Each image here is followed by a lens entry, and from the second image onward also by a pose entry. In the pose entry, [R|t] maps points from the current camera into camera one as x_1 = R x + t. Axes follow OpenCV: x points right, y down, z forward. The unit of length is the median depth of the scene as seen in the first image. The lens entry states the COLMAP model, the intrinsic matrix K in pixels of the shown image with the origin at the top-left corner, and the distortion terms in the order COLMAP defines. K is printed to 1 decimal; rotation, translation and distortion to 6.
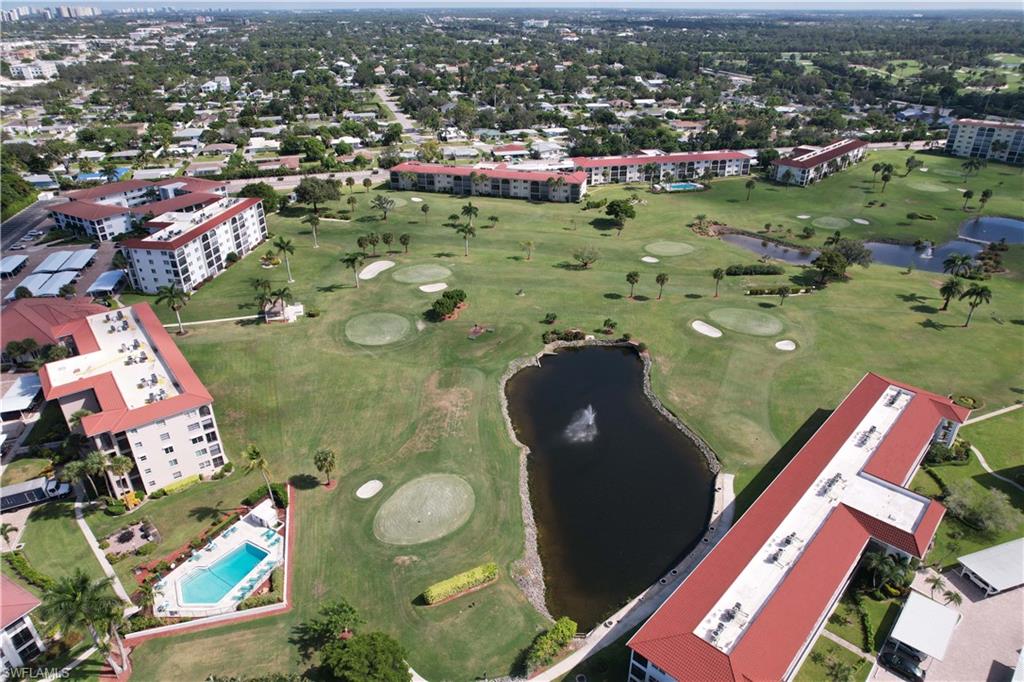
lens RADIAL K [[657.9, 0, 516.4], [0, 657.9, 345.8], [0, 0, 1]] dist [-0.080973, 0.075965]
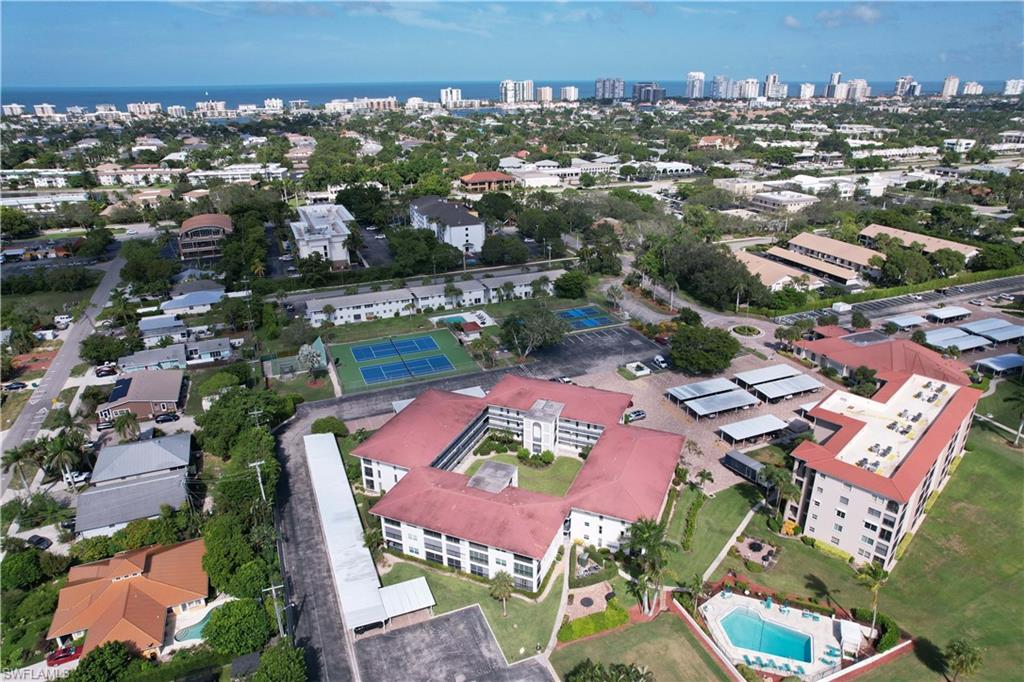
lens RADIAL K [[657.9, 0, 516.4], [0, 657.9, 345.8], [0, 0, 1]] dist [-0.080973, 0.075965]
pose [[0.124474, 0.381658, -0.915884, 0.189693], [-0.459923, 0.840103, 0.287573, -0.103064], [0.879191, 0.385440, 0.280104, 0.189214]]
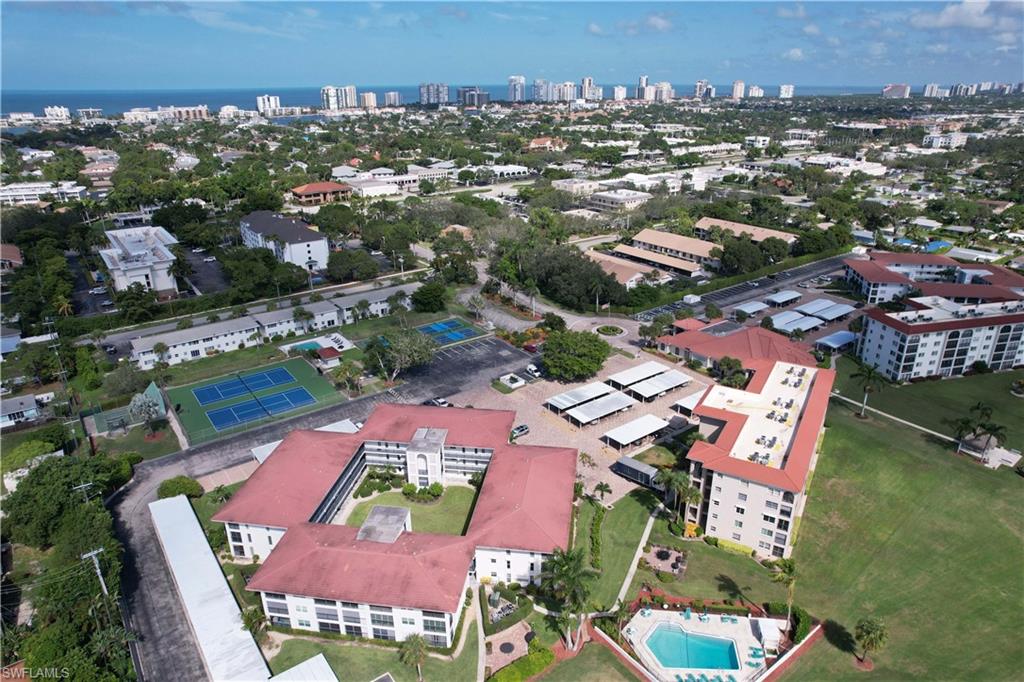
lens RADIAL K [[657.9, 0, 516.4], [0, 657.9, 345.8], [0, 0, 1]] dist [-0.080973, 0.075965]
pose [[0.368917, 0.352246, -0.860129, 0.097642], [-0.432330, 0.884235, 0.176688, -0.085129], [0.822794, 0.306677, 0.478497, 0.159045]]
